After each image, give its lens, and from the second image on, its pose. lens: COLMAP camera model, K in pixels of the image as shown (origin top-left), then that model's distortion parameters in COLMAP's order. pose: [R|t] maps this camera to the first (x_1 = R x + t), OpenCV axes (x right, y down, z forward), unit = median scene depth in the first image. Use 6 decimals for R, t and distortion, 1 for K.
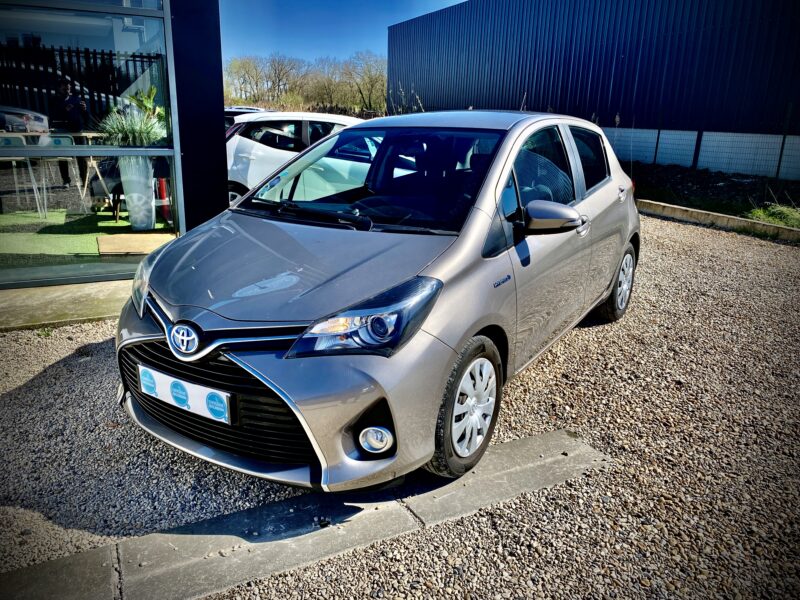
lens RADIAL K [[629.7, 0, 397.5], [0, 629.7, 297.5], [0, 0, 1]] dist [0.008336, 0.008478]
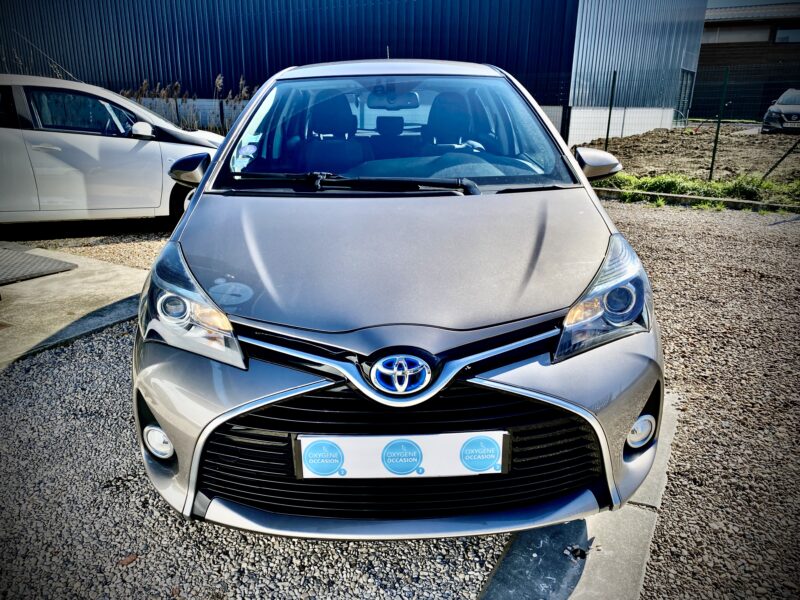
lens RADIAL K [[629.7, 0, 397.5], [0, 629.7, 297.5], [0, 0, 1]] dist [0.008336, 0.008478]
pose [[0.822067, -0.188127, 0.537415, -0.693018], [0.170217, 0.981876, 0.083339, -0.070938], [-0.543353, 0.022968, 0.839190, 0.451648]]
